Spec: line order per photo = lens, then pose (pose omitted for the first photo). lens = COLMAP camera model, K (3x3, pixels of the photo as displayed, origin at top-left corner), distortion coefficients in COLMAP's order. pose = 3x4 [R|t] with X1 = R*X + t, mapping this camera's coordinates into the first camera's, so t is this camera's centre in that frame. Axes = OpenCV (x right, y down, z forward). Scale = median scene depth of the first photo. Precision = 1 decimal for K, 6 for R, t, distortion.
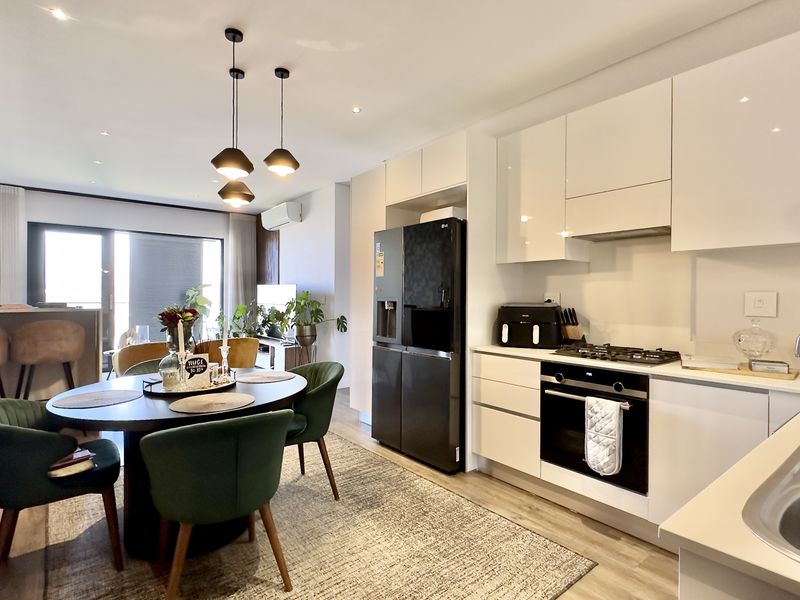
lens RADIAL K [[424.9, 0, 400.0], [0, 424.9, 300.0], [0, 0, 1]] dist [-0.004494, 0.000234]
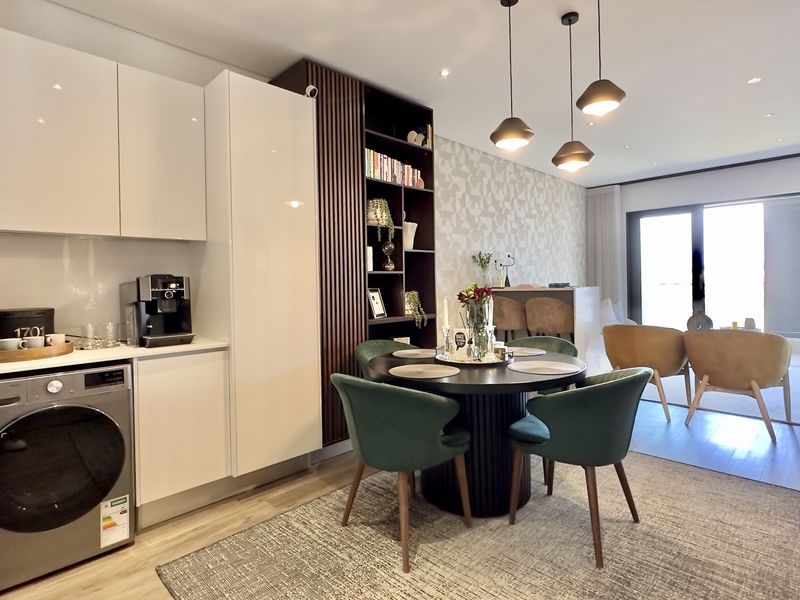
lens RADIAL K [[424.9, 0, 400.0], [0, 424.9, 300.0], [0, 0, 1]] dist [-0.004494, 0.000234]
pose [[0.112059, 0.033331, -0.993142, 0.513648], [0.015029, 0.999266, 0.035233, 0.007233], [0.993588, -0.018874, 0.111476, 0.604739]]
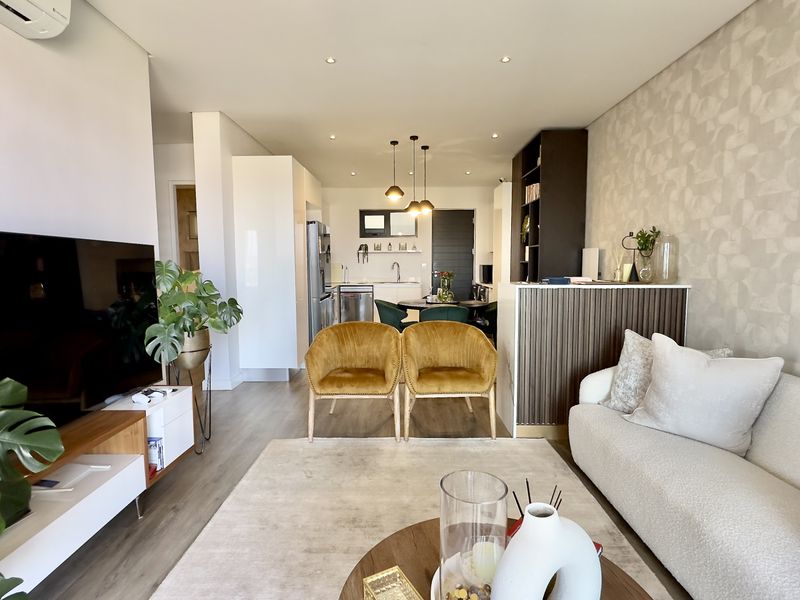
lens RADIAL K [[424.9, 0, 400.0], [0, 424.9, 300.0], [0, 0, 1]] dist [-0.004494, 0.000234]
pose [[-0.779711, -0.060297, 0.623229, -1.615907], [0.002705, 0.995019, 0.099652, -0.054752], [-0.626133, 0.079385, -0.775664, 2.701733]]
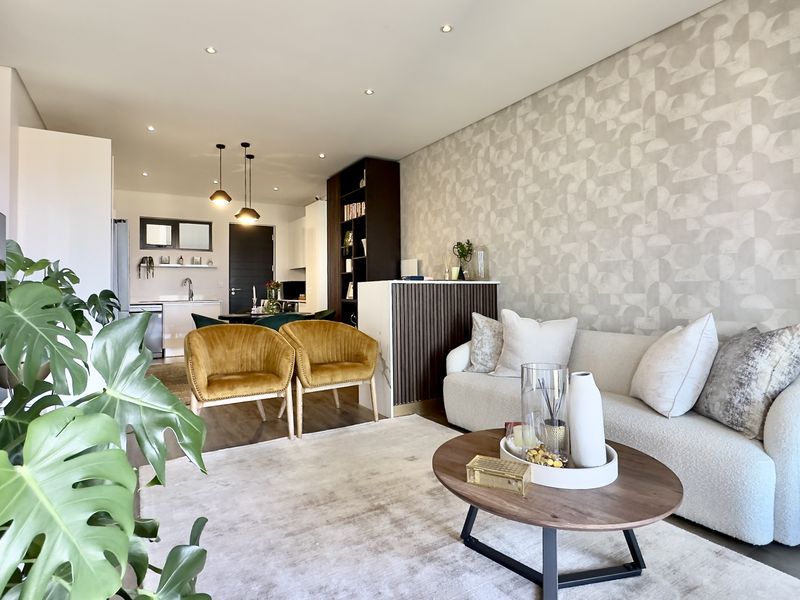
lens RADIAL K [[437.4, 0, 399.5], [0, 437.4, 282.2], [0, 0, 1]] dist [-0.005423, -0.000541]
pose [[-0.993652, 0.003948, 0.112426, -1.323022], [0.002881, 0.999949, -0.009644, 0.040218], [-0.112458, -0.009259, -0.993613, 2.967242]]
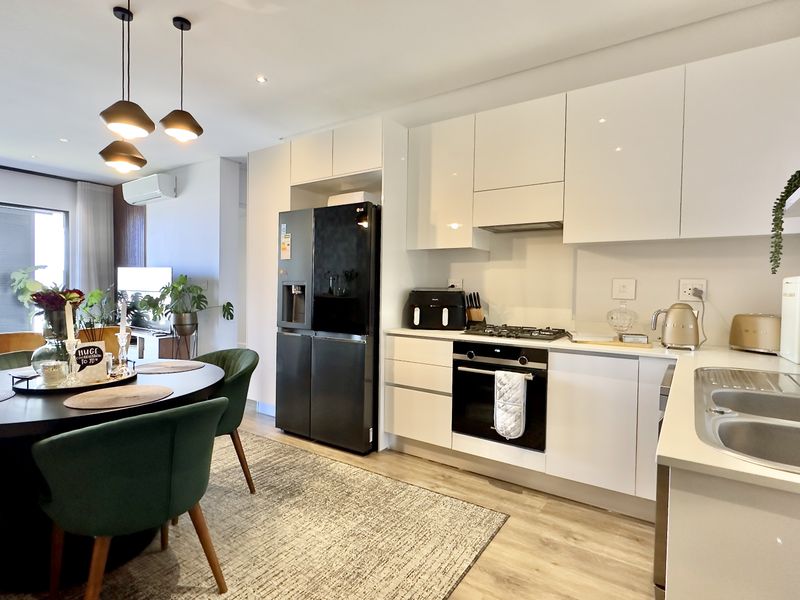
lens RADIAL K [[424.9, 0, 400.0], [0, 424.9, 300.0], [0, 0, 1]] dist [-0.004494, 0.000234]
pose [[0.954640, 0.001615, 0.297757, -0.117968], [-0.008916, 0.999692, 0.023164, 0.015979], [-0.297628, -0.024768, 0.954361, 0.012624]]
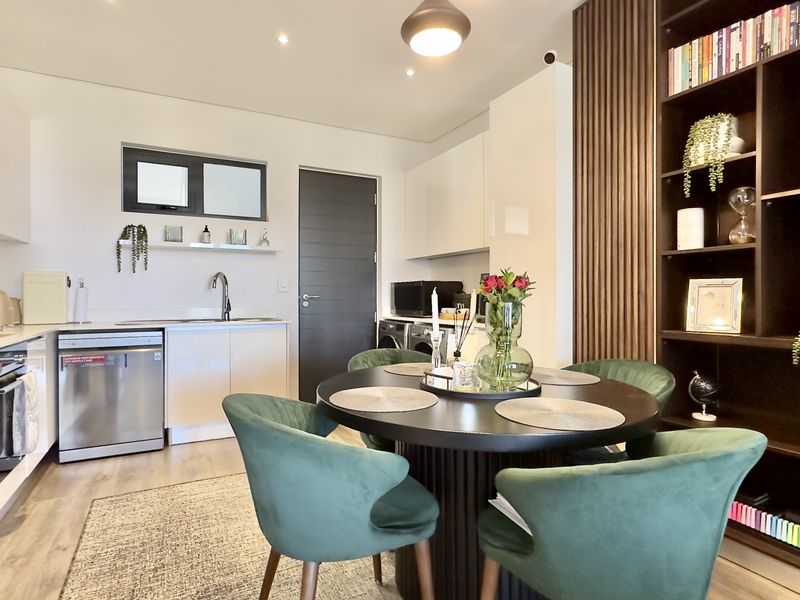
lens RADIAL K [[449.1, 0, 401.2], [0, 449.1, 293.1], [0, 0, 1]] dist [-0.002665, -0.000145]
pose [[-0.982631, -0.002473, 0.185554, -0.443555], [-0.002381, 0.999997, 0.000718, 0.043887], [-0.185555, 0.000264, -0.982634, 1.557269]]
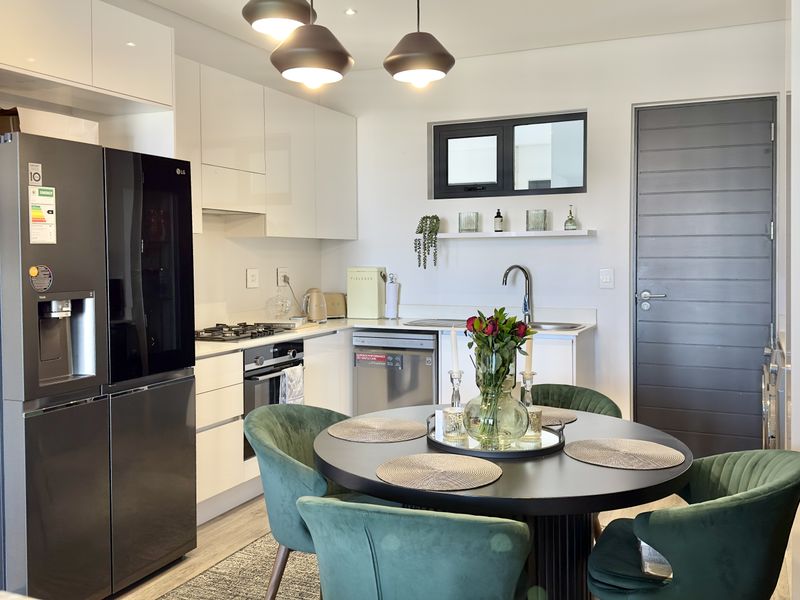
lens RADIAL K [[762.0, 0, 398.7], [0, 762.0, 281.0], [0, 0, 1]] dist [0.109203, -0.006587]
pose [[-0.453141, -0.032541, 0.890845, -1.233973], [0.009892, 0.999088, 0.041527, -0.064300], [-0.891384, 0.027630, -0.452406, 1.418774]]
